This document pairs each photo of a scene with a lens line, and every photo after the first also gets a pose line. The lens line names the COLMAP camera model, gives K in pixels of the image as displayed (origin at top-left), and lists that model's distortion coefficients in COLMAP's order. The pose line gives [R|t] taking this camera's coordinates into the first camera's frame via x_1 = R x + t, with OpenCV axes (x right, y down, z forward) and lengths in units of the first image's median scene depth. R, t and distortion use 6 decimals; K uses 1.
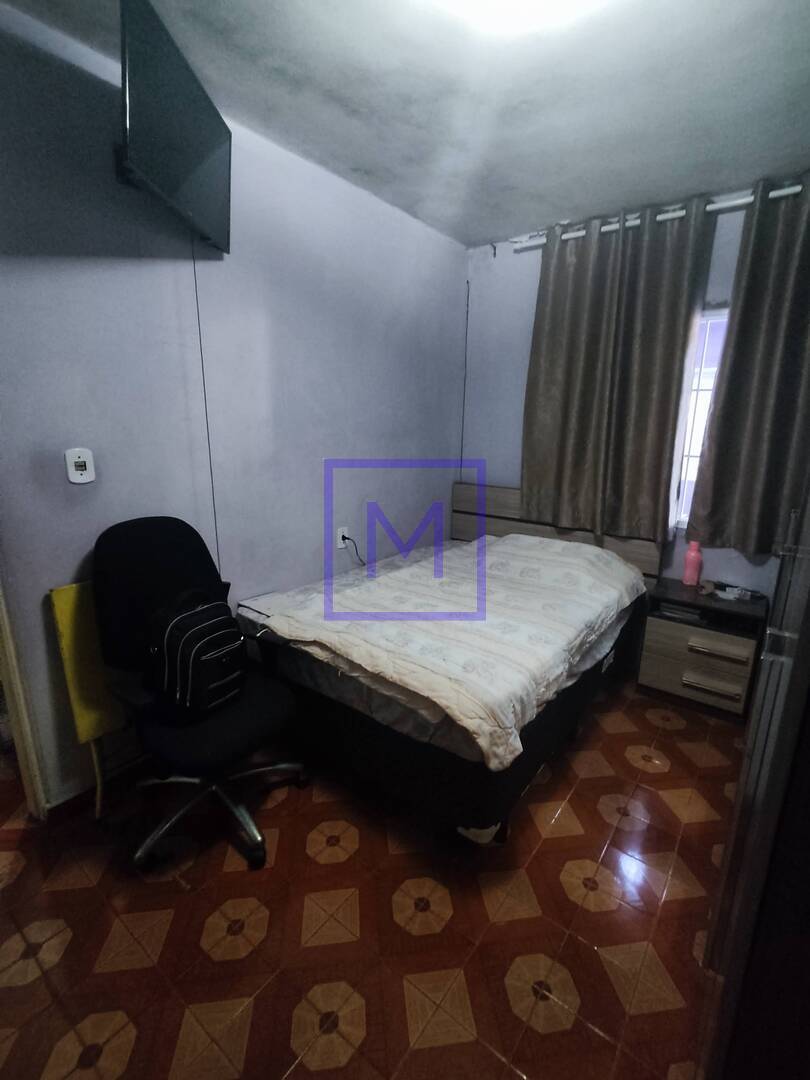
lens RADIAL K [[497.2, 0, 418.3], [0, 497.2, 539.7], [0, 0, 1]] dist [-0.005394, -0.000609]
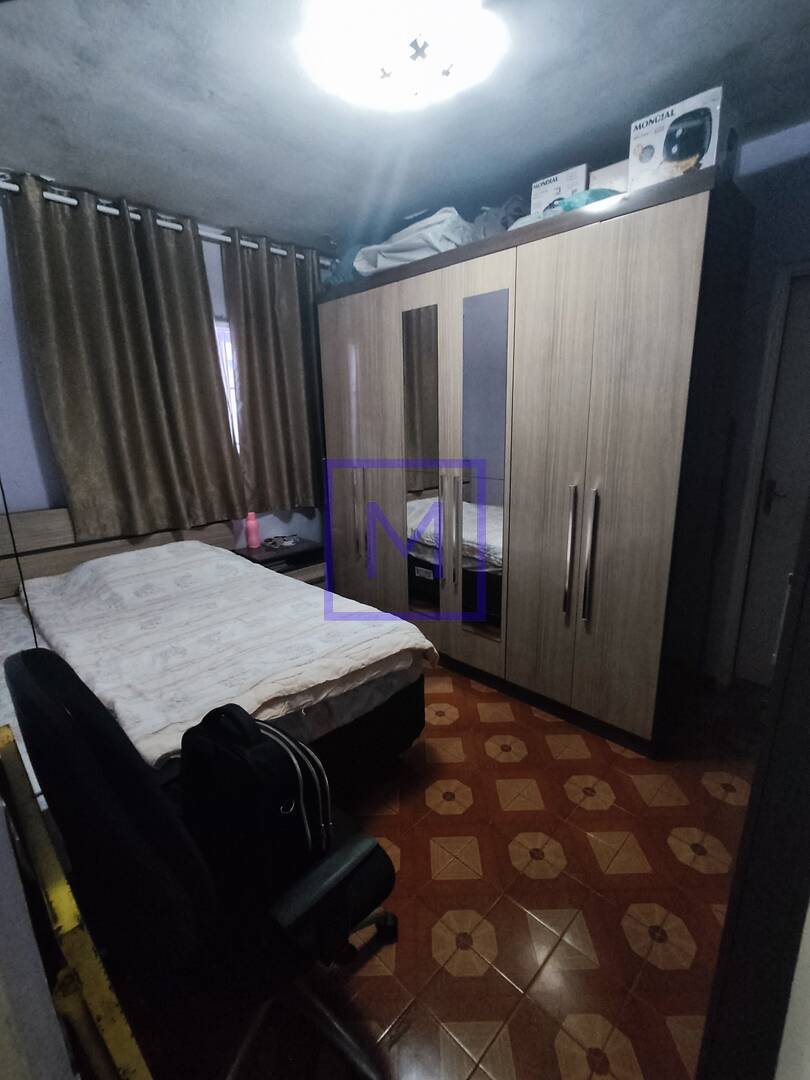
lens RADIAL K [[497.1, 0, 416.2], [0, 497.1, 539.7], [0, 0, 1]] dist [-0.002066, -0.001749]
pose [[0.121462, -0.259910, 0.957963, -0.880060], [0.255095, 0.940867, 0.222927, -0.152365], [-0.959257, 0.217295, 0.180581, 0.597913]]
